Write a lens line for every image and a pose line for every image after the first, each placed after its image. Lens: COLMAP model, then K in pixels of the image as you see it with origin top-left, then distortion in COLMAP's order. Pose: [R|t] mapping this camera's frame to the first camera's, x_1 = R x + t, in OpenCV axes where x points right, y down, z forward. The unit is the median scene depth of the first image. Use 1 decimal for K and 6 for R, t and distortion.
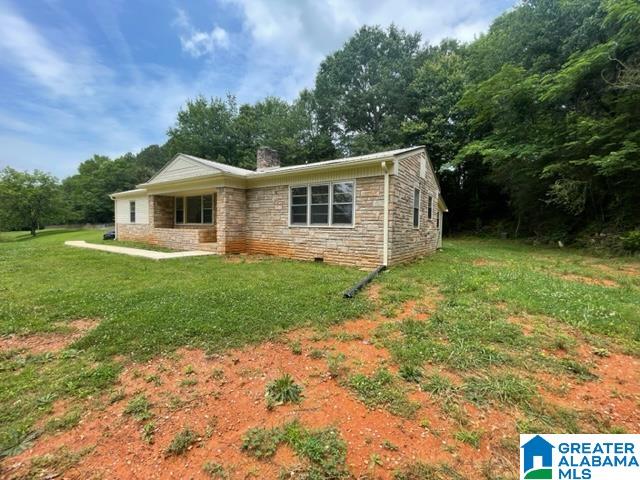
lens RADIAL K [[252.1, 0, 320.0], [0, 252.1, 240.0], [0, 0, 1]] dist [0.016233, -0.000042]
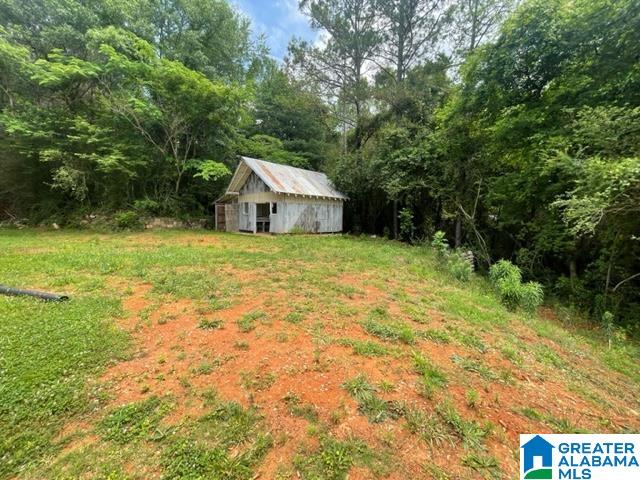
lens RADIAL K [[260.7, 0, 320.0], [0, 260.7, 240.0], [0, 0, 1]] dist [-0.004004, 0.000050]
pose [[-0.143209, -0.111827, 0.983354, -0.333962], [0.034845, 0.992410, 0.117931, -0.018582], [-0.989079, 0.051153, -0.138225, 0.097132]]
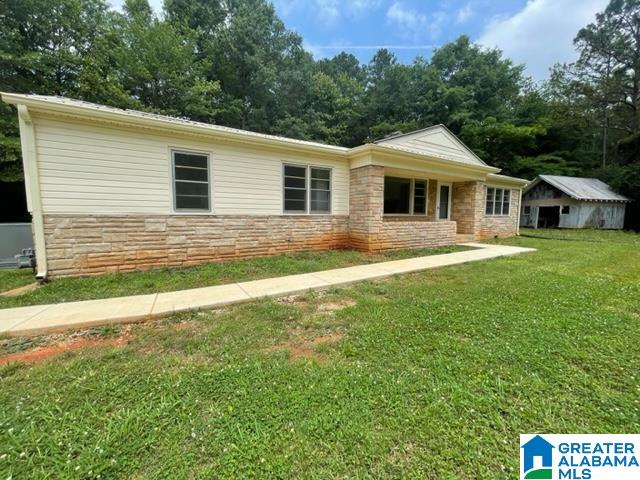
lens RADIAL K [[260.7, 0, 320.0], [0, 260.7, 240.0], [0, 0, 1]] dist [-0.004004, 0.000050]
pose [[0.412777, -0.103688, 0.904911, -1.284255], [0.049450, 0.994585, 0.091406, -0.069542], [-0.909489, 0.007017, 0.415669, 0.884147]]
